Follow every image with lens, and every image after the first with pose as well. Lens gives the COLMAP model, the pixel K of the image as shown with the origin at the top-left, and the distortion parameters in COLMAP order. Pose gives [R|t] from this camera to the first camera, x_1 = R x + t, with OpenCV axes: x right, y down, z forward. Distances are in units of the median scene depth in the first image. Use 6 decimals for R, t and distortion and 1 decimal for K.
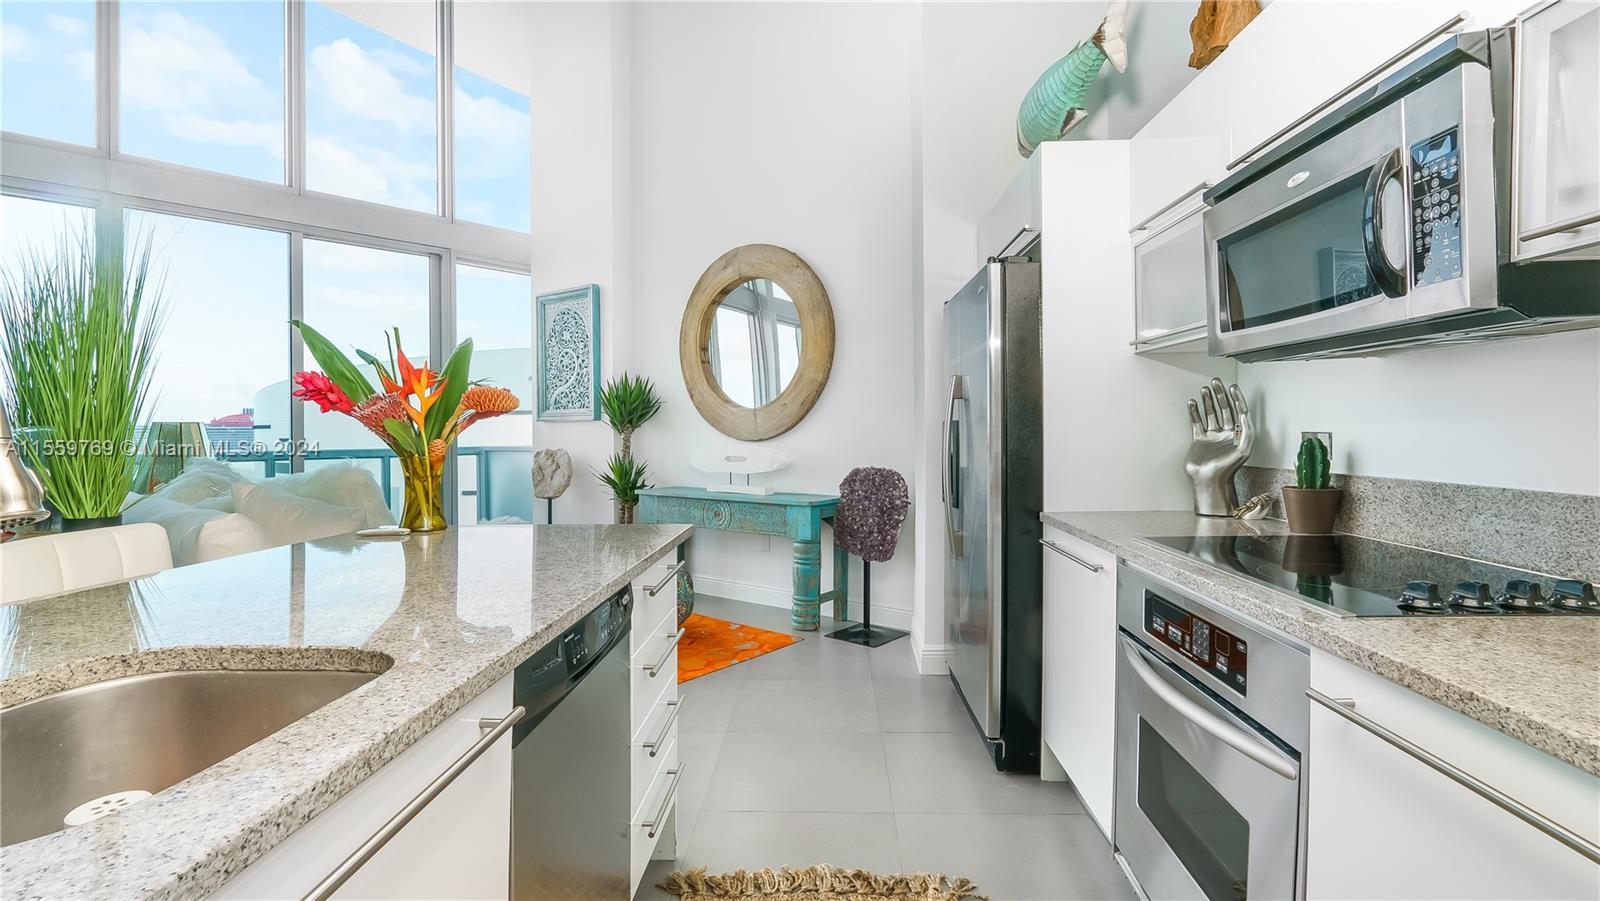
lens RADIAL K [[751.1, 0, 800.6], [0, 751.1, 437.2], [0, 0, 1]] dist [-0.002678, 0.000269]
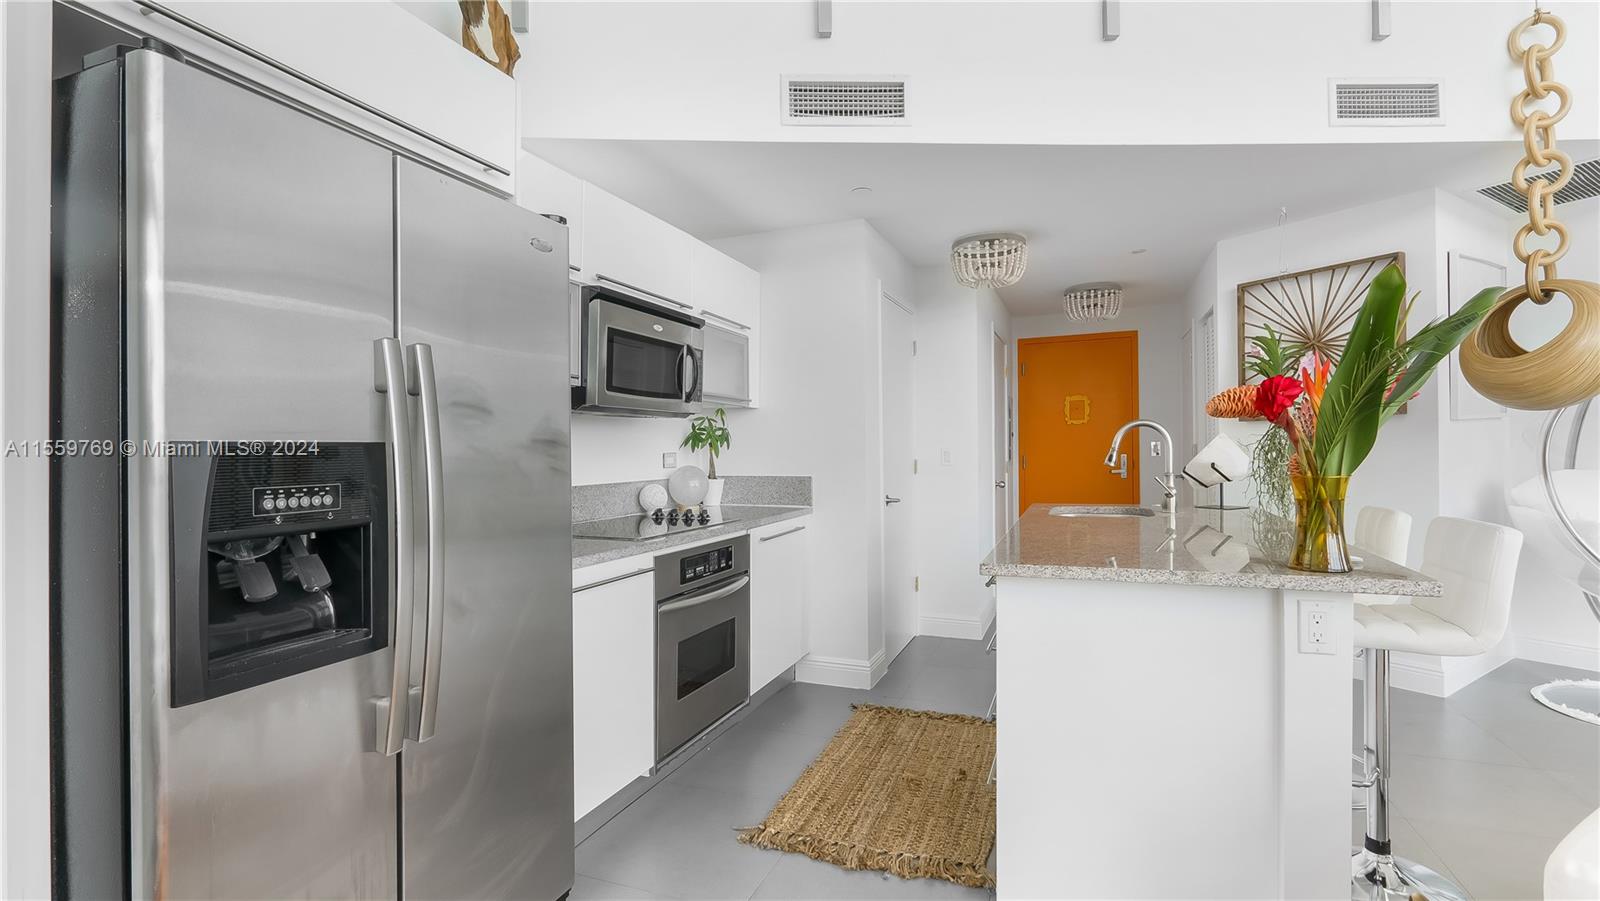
lens RADIAL K [[751.1, 0, 800.6], [0, 751.1, 437.2], [0, 0, 1]] dist [-0.002678, 0.000269]
pose [[-0.945769, 0.016671, 0.324411, -0.109022], [0.016175, 0.999860, -0.004227, -0.015388], [-0.324436, 0.001250, -0.945907, 0.938674]]
